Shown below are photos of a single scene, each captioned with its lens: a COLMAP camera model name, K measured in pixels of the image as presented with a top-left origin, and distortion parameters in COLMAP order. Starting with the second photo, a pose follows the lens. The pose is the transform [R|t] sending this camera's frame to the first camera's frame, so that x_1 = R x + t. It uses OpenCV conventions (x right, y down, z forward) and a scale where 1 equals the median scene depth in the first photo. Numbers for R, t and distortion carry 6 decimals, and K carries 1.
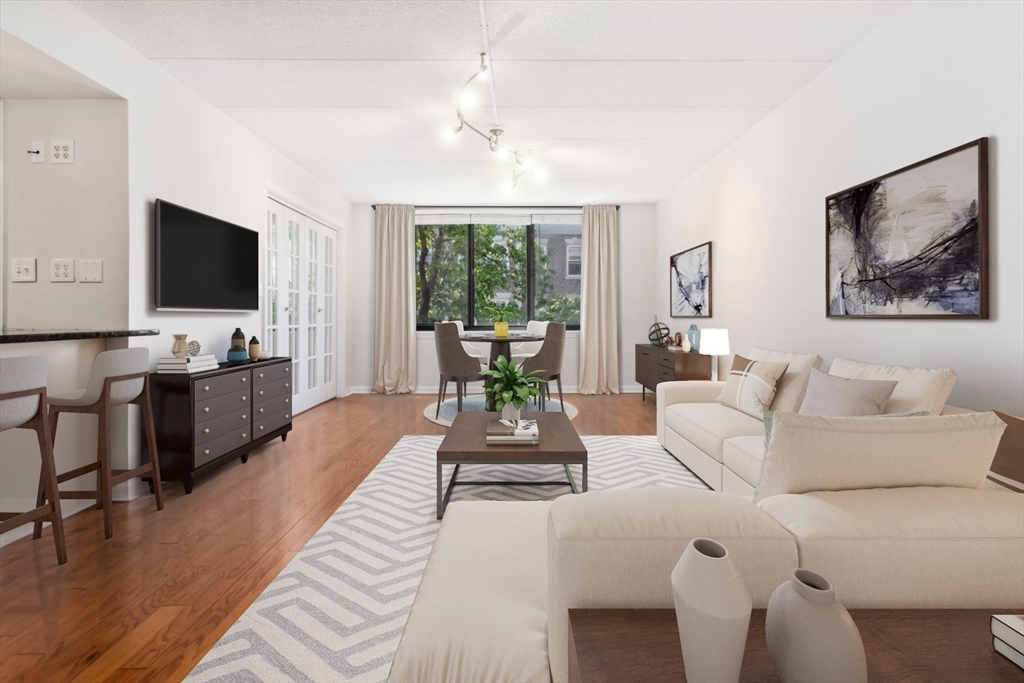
lens RADIAL K [[487.9, 0, 521.8], [0, 487.9, 321.1], [0, 0, 1]] dist [-0.000304, 0.001994]
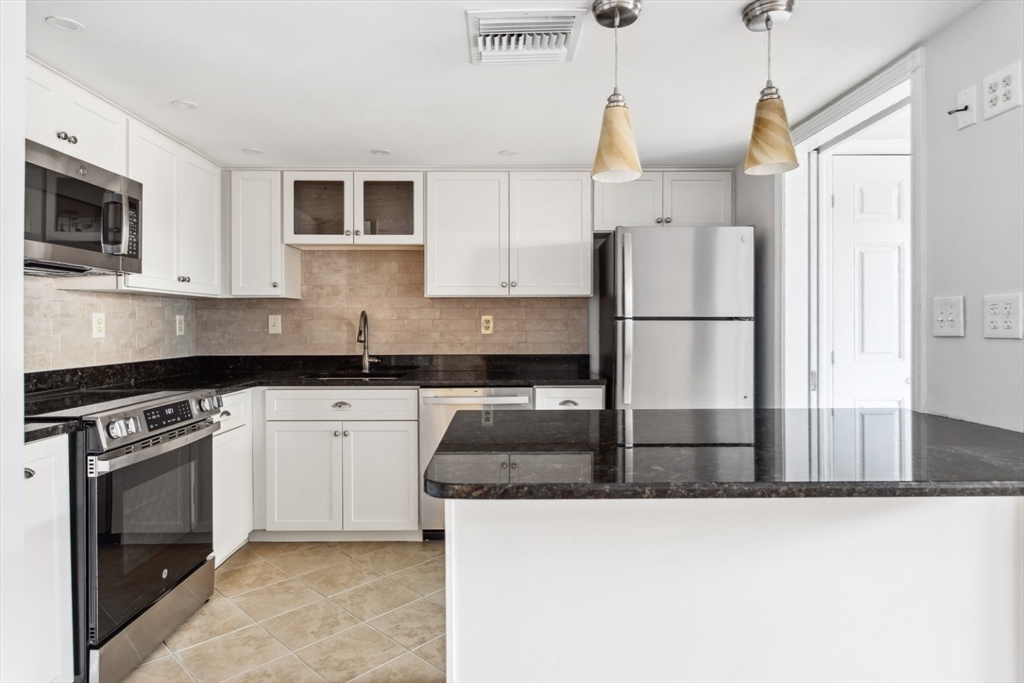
lens RADIAL K [[591.4, 0, 501.5], [0, 591.4, 320.7], [0, 0, 1]] dist [0.006420, -0.001437]
pose [[-0.002710, -0.008975, -0.999956, -0.261915], [-0.008545, 0.999923, -0.008951, -0.076984], [0.999960, 0.008520, -0.002787, 0.401255]]
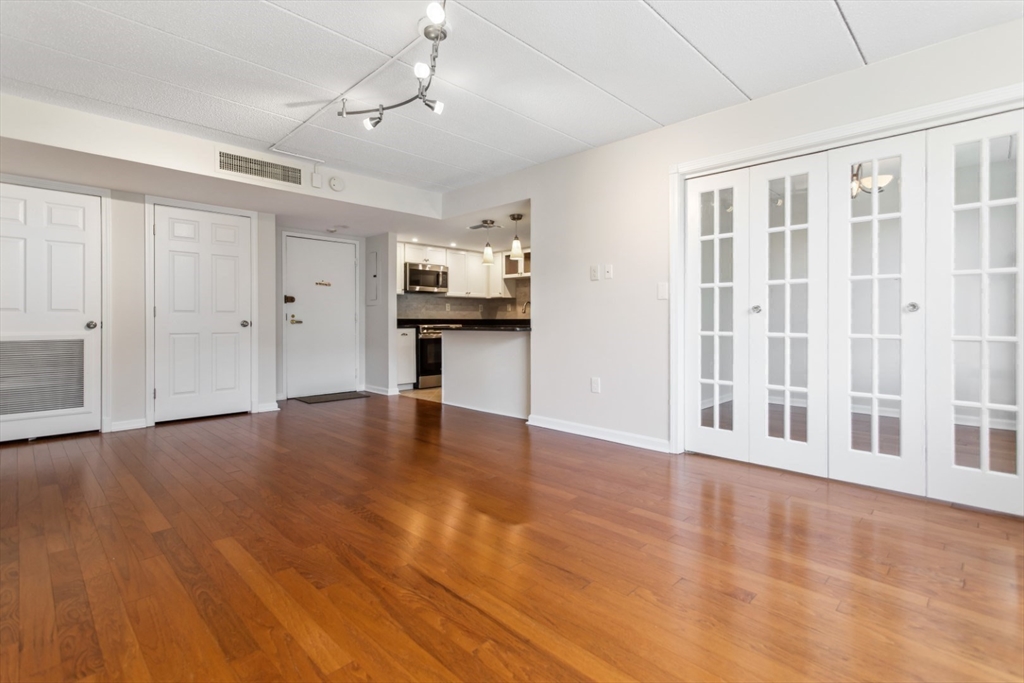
lens RADIAL K [[487.9, 0, 514.6], [0, 487.9, 340.2], [0, 0, 1]] dist [-0.000304, 0.001994]
pose [[-0.712705, 0.023595, -0.701067, 0.416000], [-0.010446, 0.998966, 0.044241, -0.015031], [0.701386, 0.038854, -0.711722, 1.923668]]
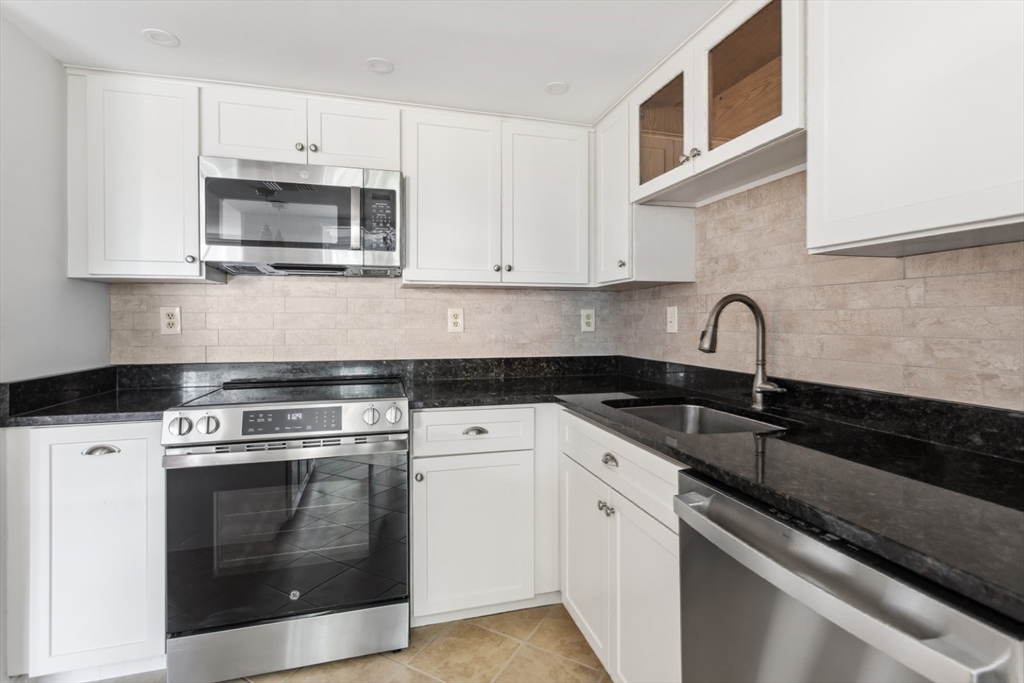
lens RADIAL K [[487.9, 0, 507.6], [0, 487.9, 323.7], [0, 0, 1]] dist [-0.000304, 0.001994]
pose [[-0.964063, -0.001629, -0.265670, -1.074430], [-0.006164, 0.999849, 0.016239, -0.080493], [0.265604, 0.017293, -0.963927, 0.566774]]
